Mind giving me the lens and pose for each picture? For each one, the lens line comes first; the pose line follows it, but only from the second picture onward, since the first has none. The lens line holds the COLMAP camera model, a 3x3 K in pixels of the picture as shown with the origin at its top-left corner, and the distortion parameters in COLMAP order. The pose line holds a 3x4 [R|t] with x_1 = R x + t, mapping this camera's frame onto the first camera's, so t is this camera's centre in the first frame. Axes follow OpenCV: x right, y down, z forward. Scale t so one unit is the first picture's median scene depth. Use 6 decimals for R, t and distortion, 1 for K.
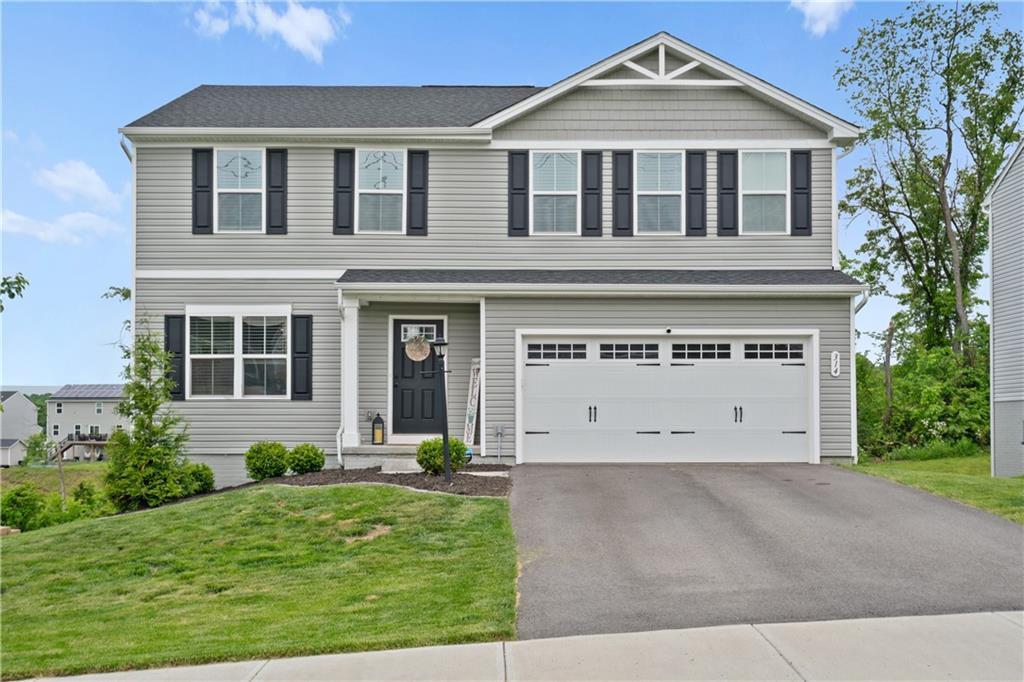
lens RADIAL K [[1030.1, 0, 513.5], [0, 1030.1, 337.8], [0, 0, 1]] dist [0.028944, 0.000000]
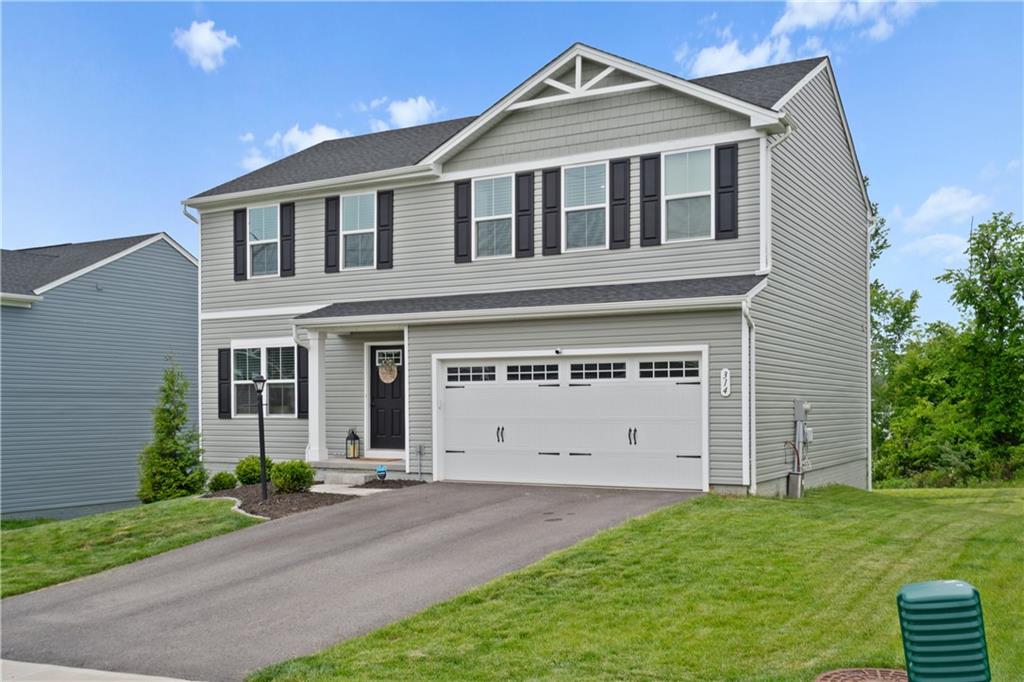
lens RADIAL K [[1030.1, 0, 515.1], [0, 1030.1, 345.6], [0, 0, 1]] dist [0.028944, 0.000000]
pose [[0.859407, -0.031364, -0.510329, 0.583023], [0.038583, 0.999249, 0.003562, -0.016264], [0.509834, -0.022751, 0.859972, 0.125969]]
